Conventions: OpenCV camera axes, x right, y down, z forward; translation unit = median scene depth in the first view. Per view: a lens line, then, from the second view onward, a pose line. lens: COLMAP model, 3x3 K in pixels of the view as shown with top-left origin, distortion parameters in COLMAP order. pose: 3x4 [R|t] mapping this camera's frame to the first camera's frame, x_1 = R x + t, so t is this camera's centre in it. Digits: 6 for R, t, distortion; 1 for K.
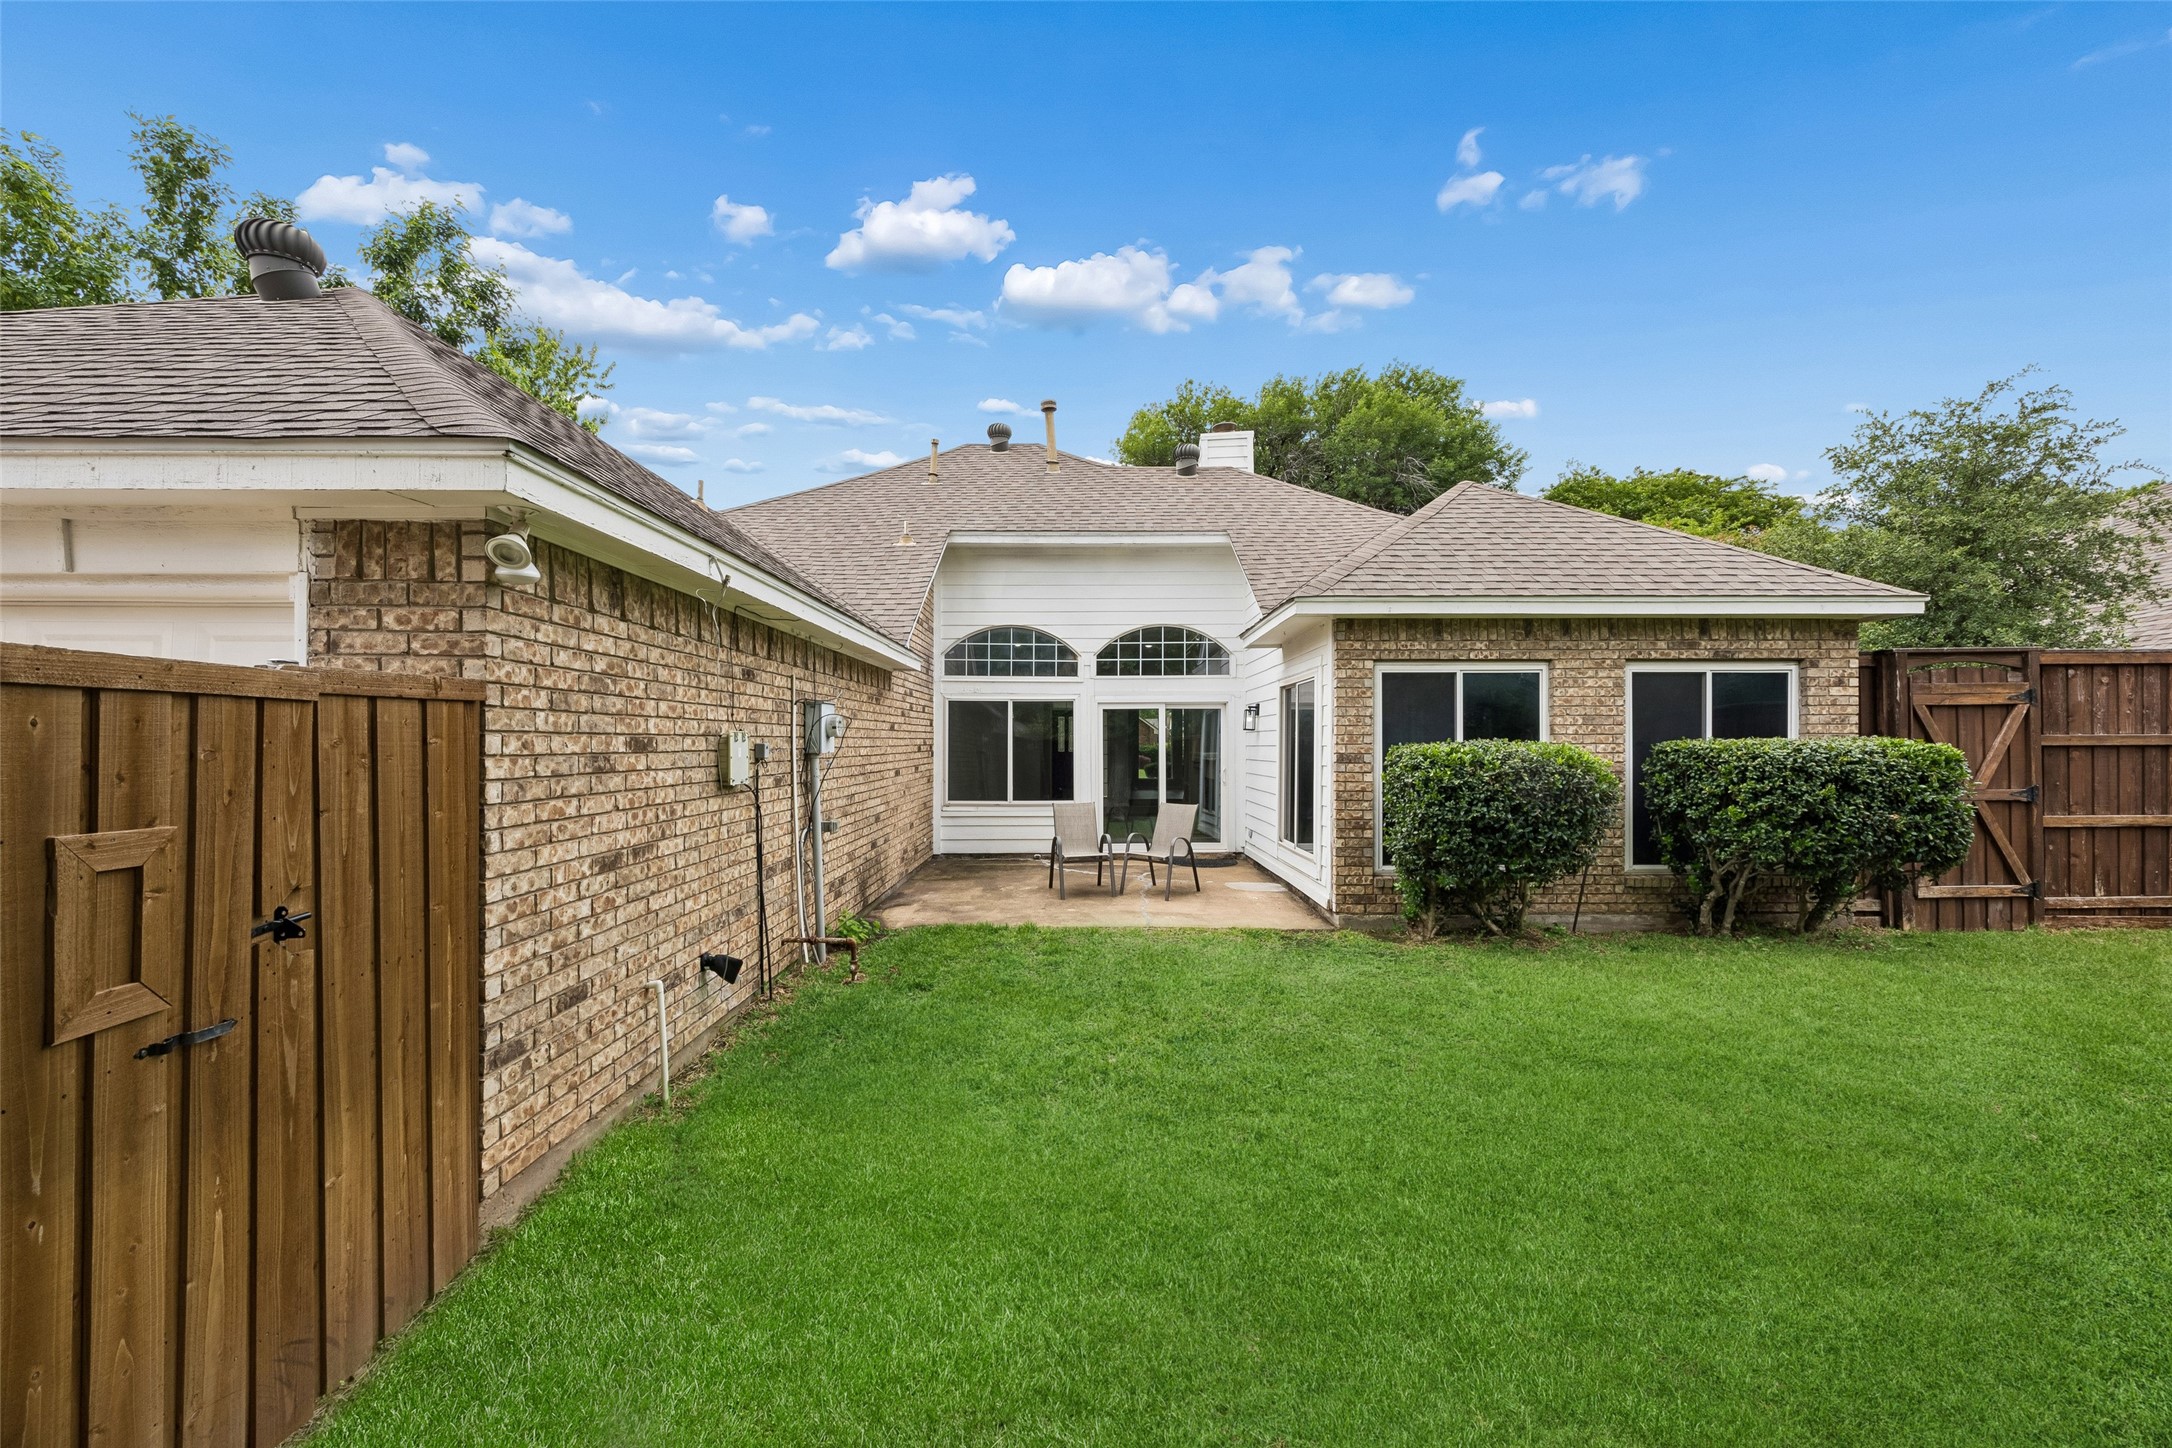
lens RADIAL K [[827.4, 0, 1078.0], [0, 827.4, 743.7], [0, 0, 1]] dist [-0.002220, -0.000416]
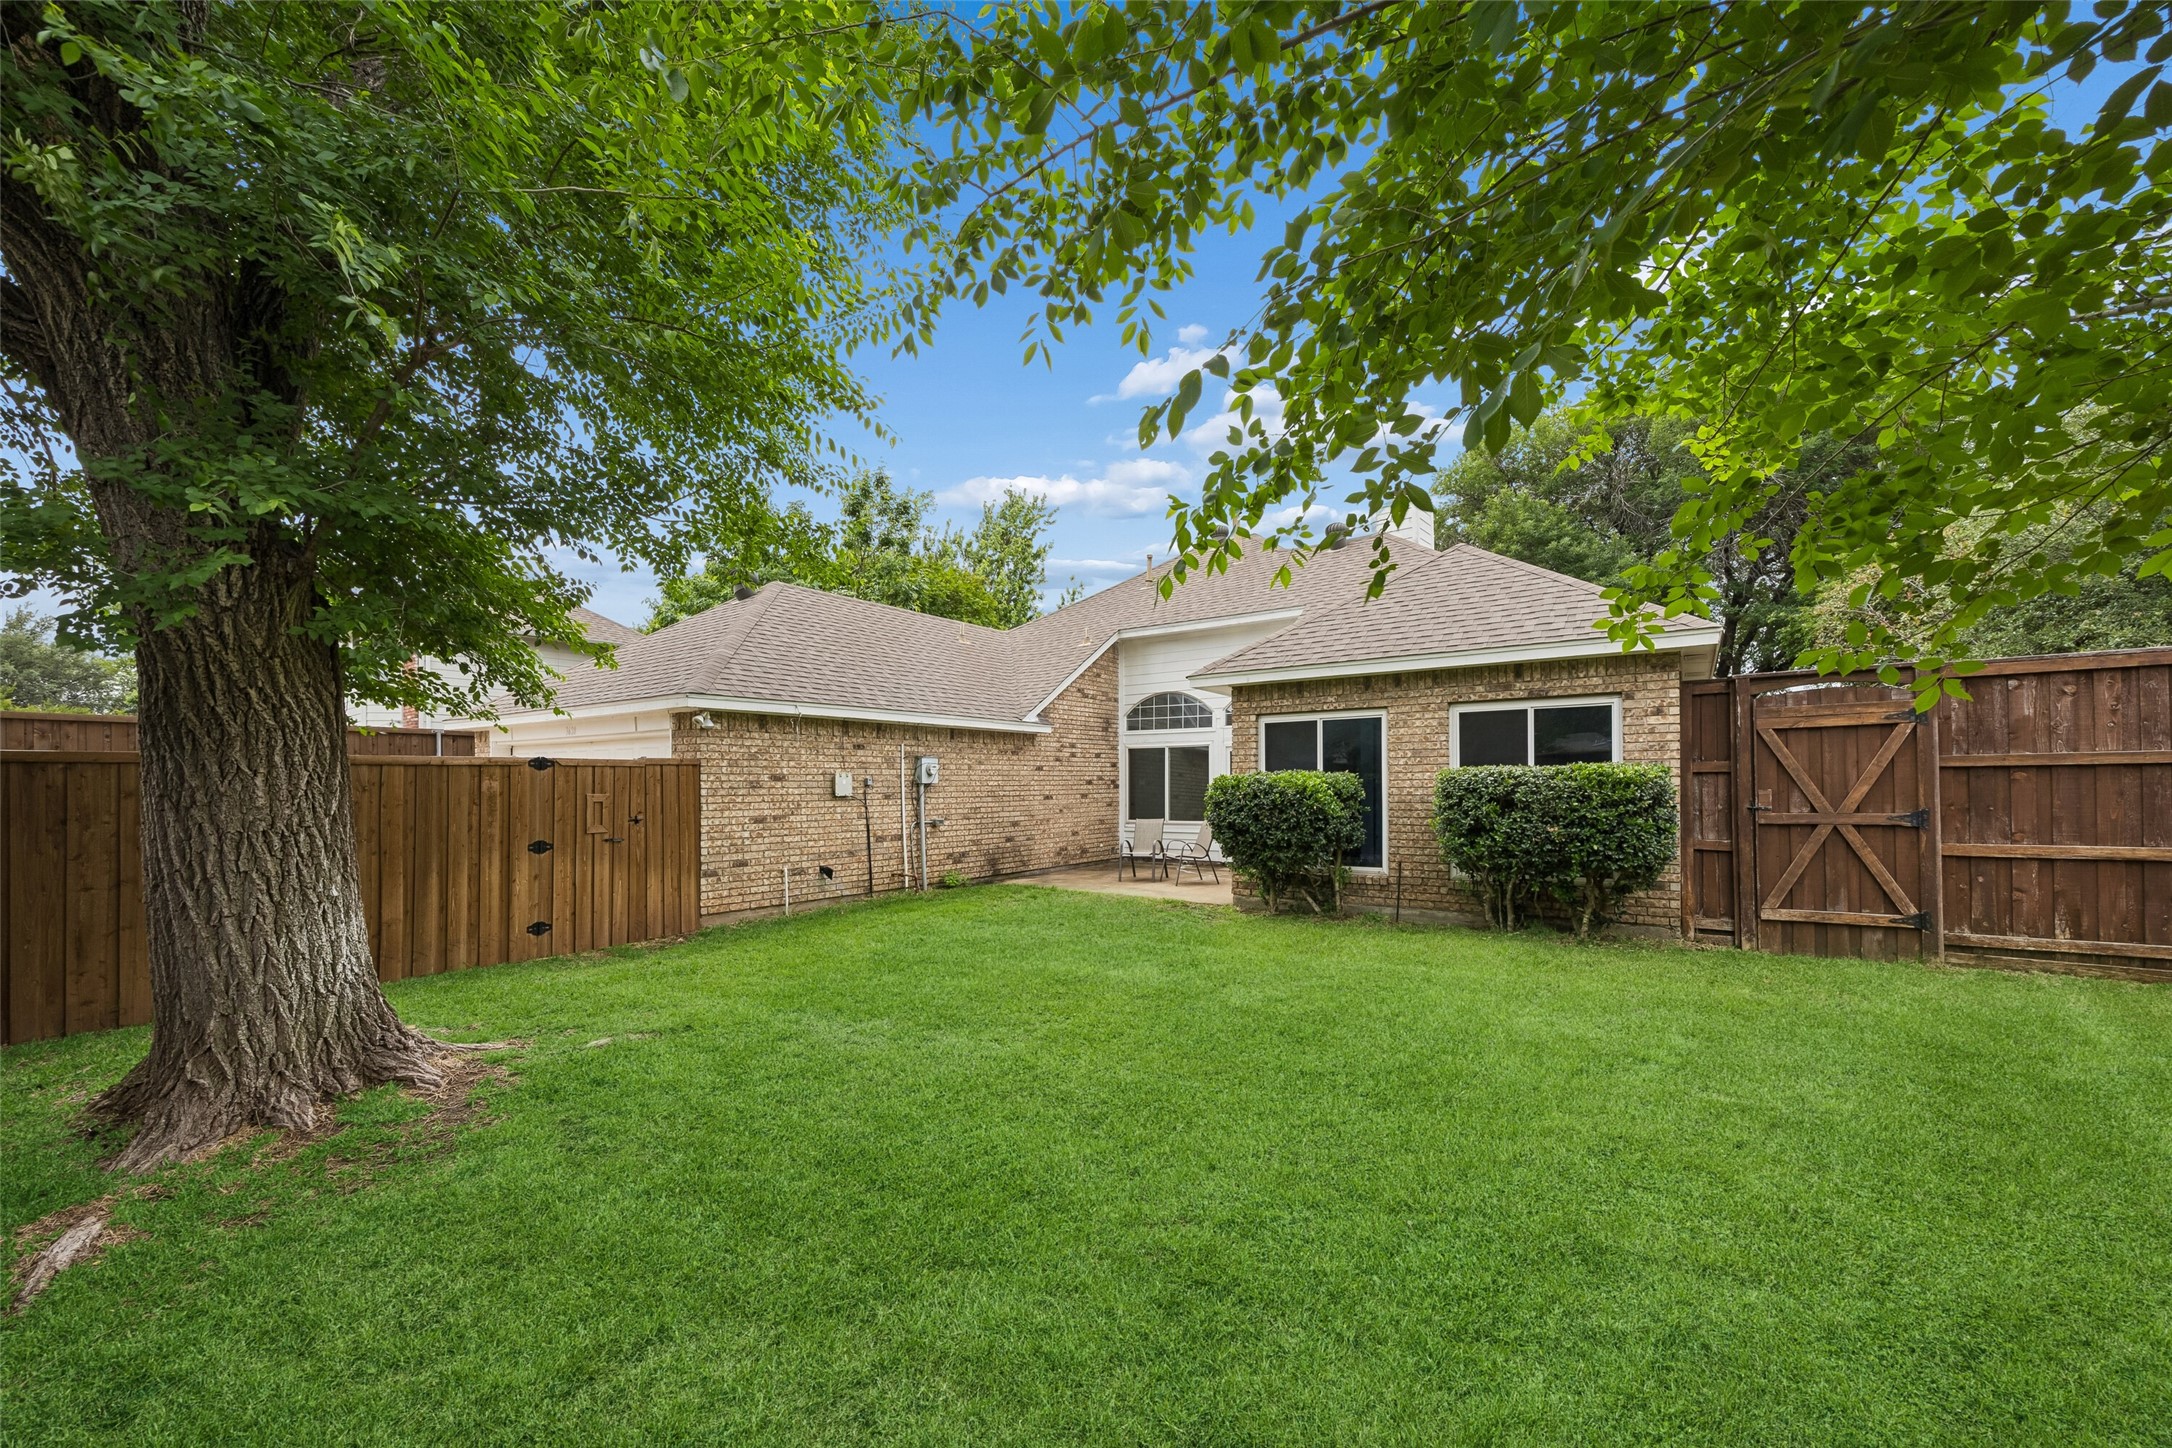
lens RADIAL K [[827.4, 0, 1069.9], [0, 827.4, 770.0], [0, 0, 1]] dist [-0.002220, -0.000416]
pose [[0.814290, -0.017026, -0.580209, 0.914488], [0.007234, 0.999790, -0.019187, 0.016977], [0.580414, 0.011427, 0.814242, -0.320658]]
